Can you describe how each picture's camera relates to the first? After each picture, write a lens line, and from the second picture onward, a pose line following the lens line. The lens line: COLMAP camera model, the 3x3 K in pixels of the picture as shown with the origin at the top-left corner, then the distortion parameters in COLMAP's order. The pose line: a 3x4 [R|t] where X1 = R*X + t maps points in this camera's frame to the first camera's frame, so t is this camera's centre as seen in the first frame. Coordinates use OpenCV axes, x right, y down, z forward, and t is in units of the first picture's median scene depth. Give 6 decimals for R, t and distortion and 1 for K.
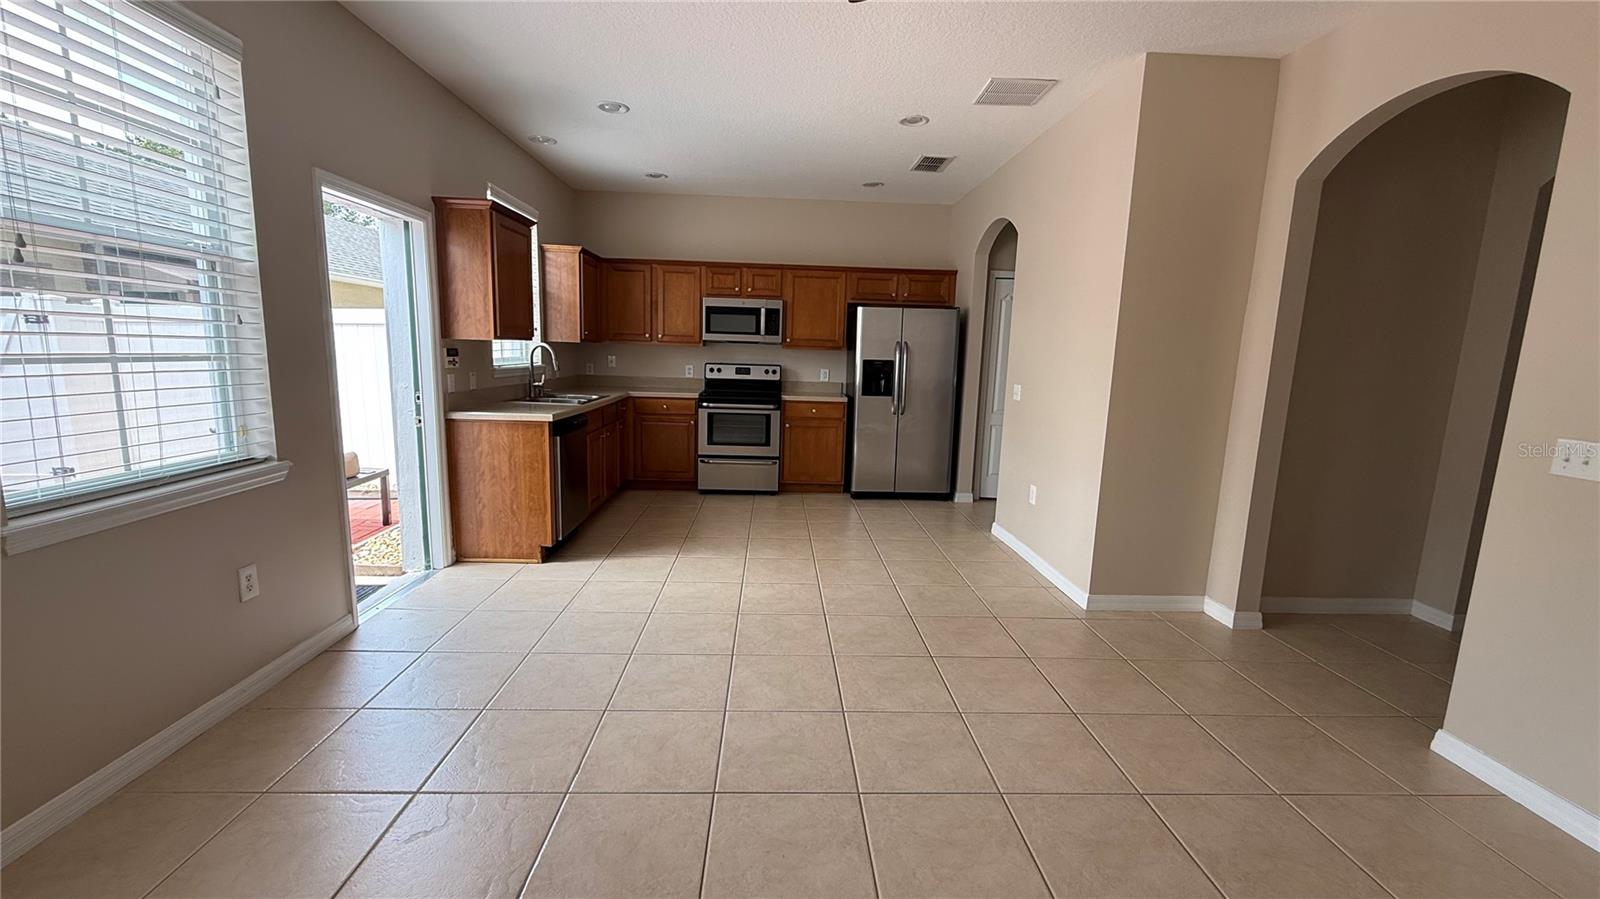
lens RADIAL K [[637.1, 0, 795.4], [0, 637.1, 450.0], [0, 0, 1]] dist [0.000782, -0.000809]
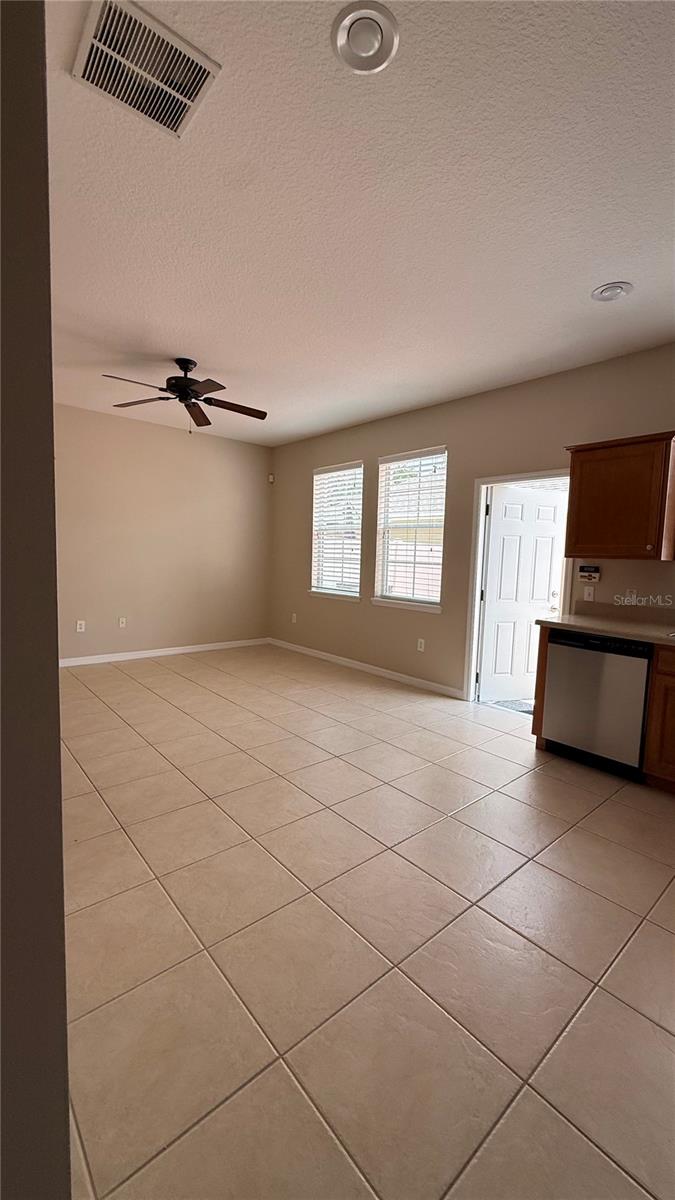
lens RADIAL K [[477.8, 0, 339.8], [0, 477.8, 600.2], [0, 0, 1]] dist [0.000782, -0.000809]
pose [[-0.776490, 0.006923, -0.630091, 0.307971], [-0.151542, 0.968540, 0.197395, -0.144465], [0.611635, 0.248760, -0.751013, 0.999107]]
